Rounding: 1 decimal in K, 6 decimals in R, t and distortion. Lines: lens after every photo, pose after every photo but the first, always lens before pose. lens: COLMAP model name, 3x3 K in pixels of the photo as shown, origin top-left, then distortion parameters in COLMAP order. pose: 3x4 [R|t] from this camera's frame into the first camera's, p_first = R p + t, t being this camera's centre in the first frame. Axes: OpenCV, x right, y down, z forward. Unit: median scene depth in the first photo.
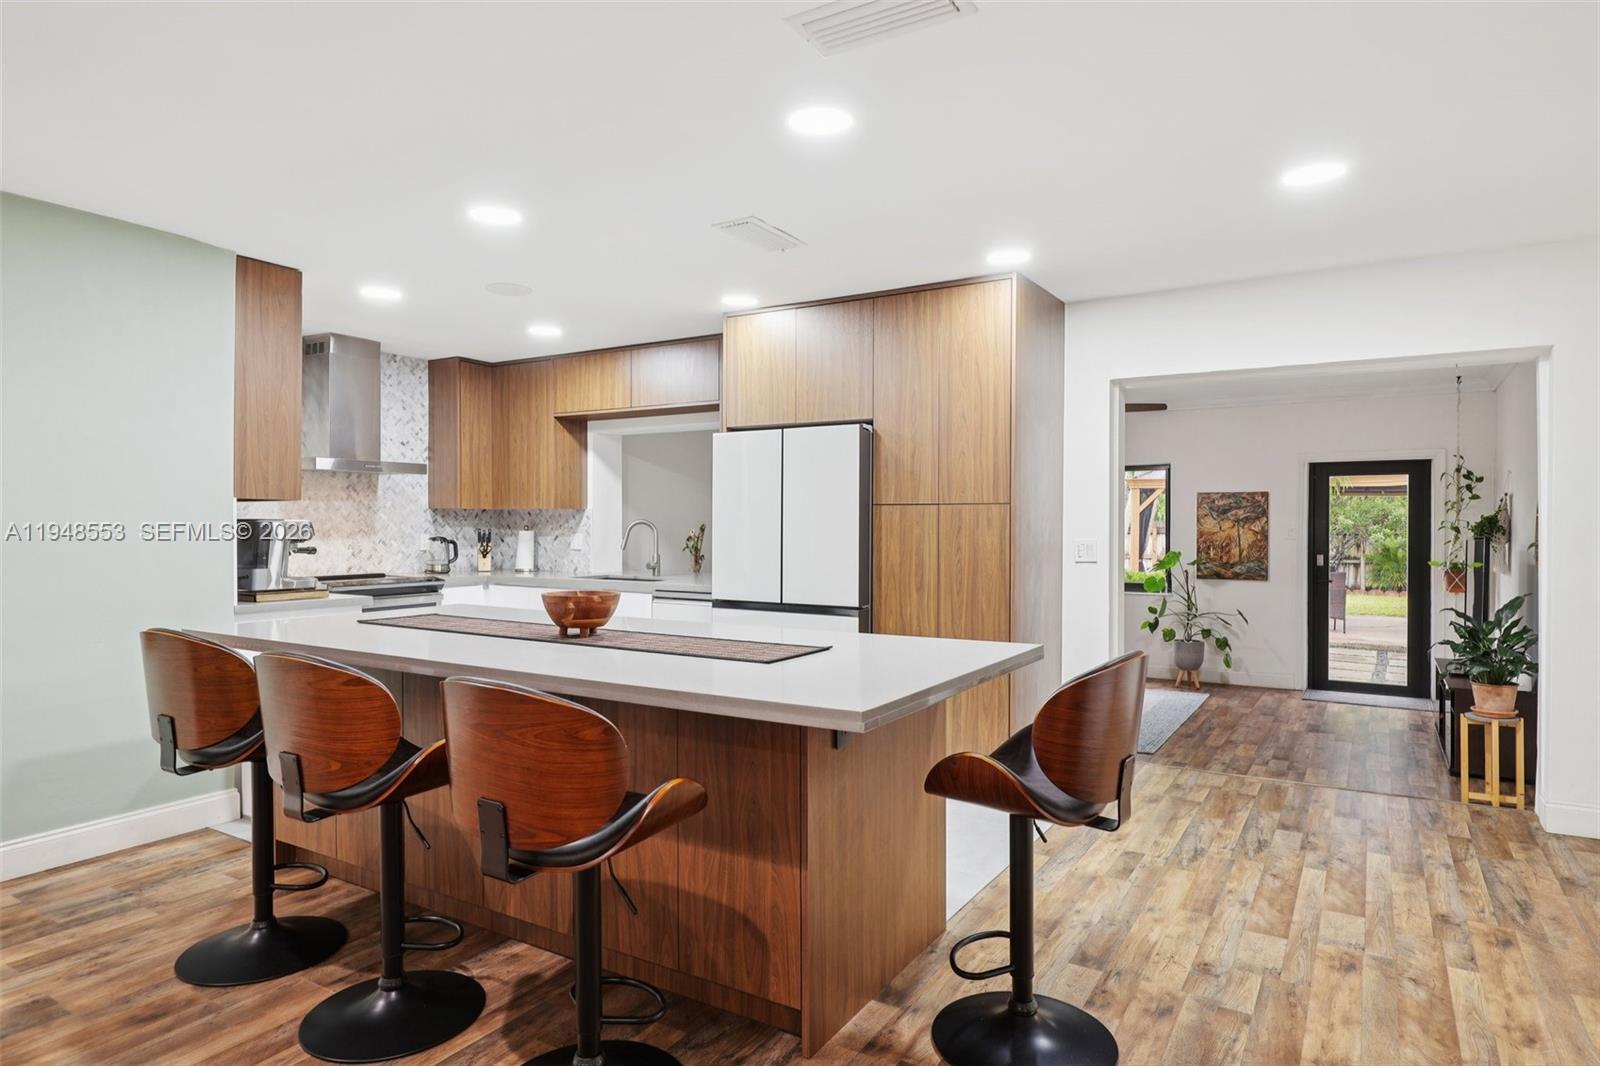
lens RADIAL K [[940.0, 0, 798.9], [0, 940.0, 534.0], [0, 0, 1]] dist [0.007348, -0.002250]
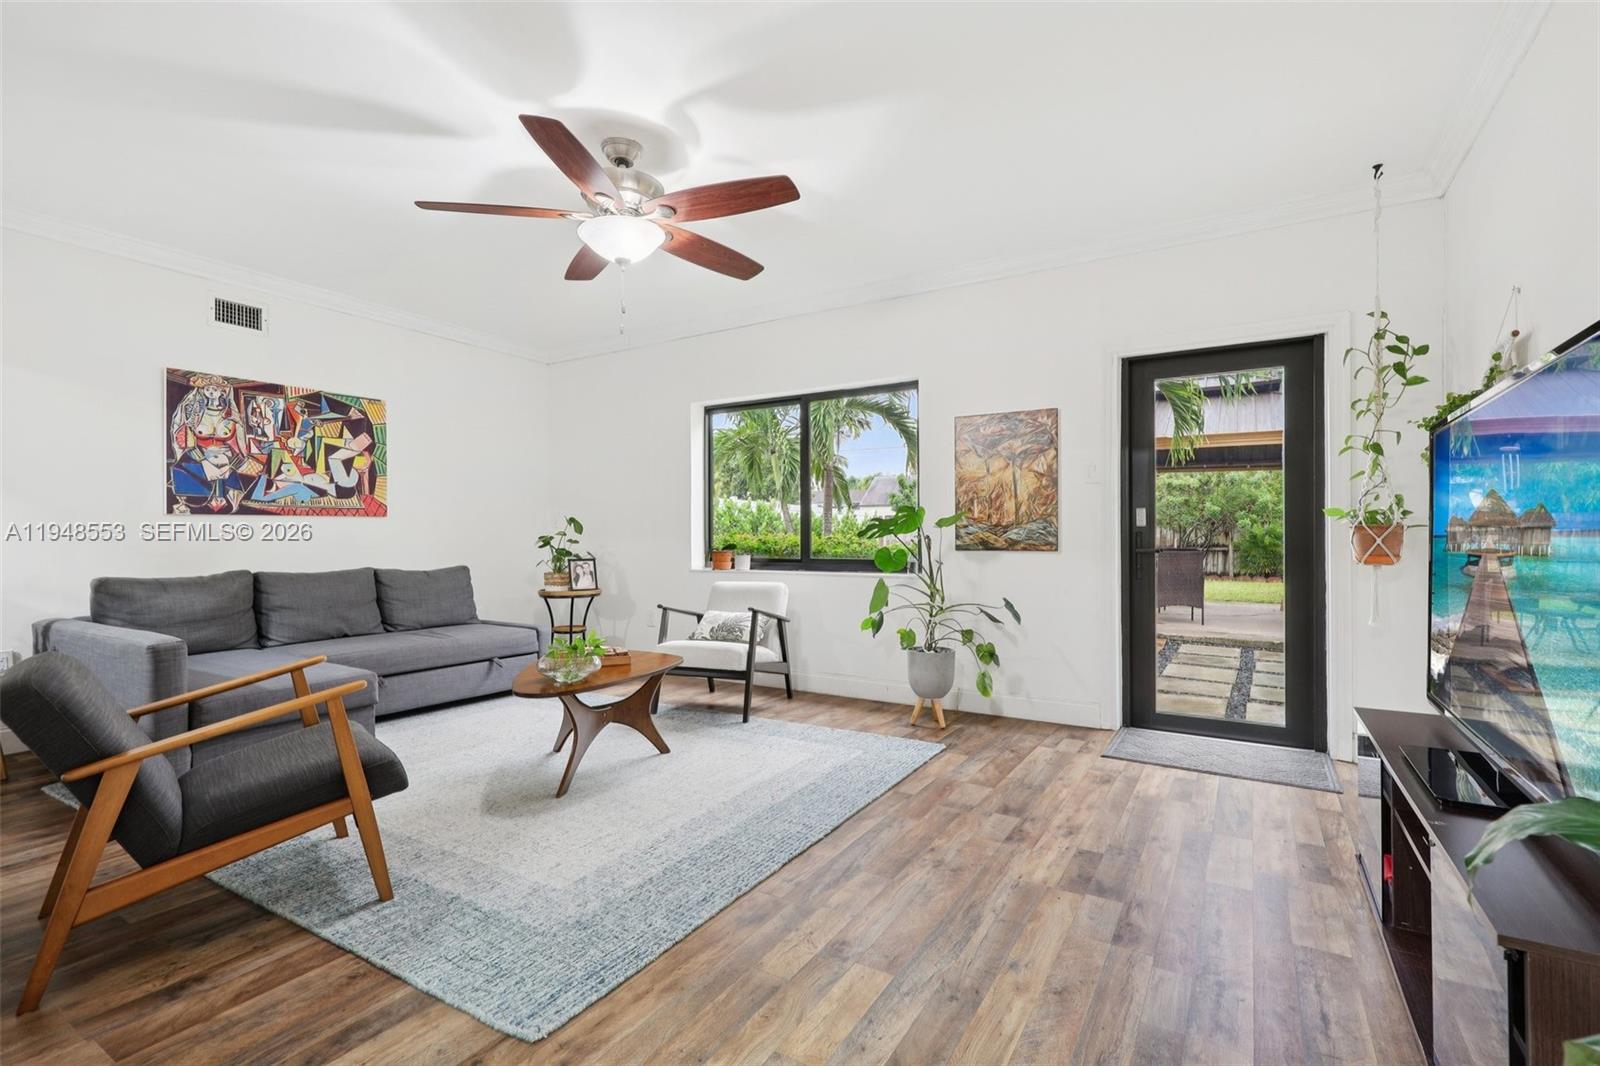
lens RADIAL K [[719.2, 0, 804.1], [0, 719.2, 536.2], [0, 0, 1]] dist [0.001278, -0.000166]
pose [[0.999978, -0.006189, -0.002519, 0.329936], [0.006175, 0.999967, -0.005351, 0.040880], [0.002552, 0.005335, 0.999983, 0.522746]]
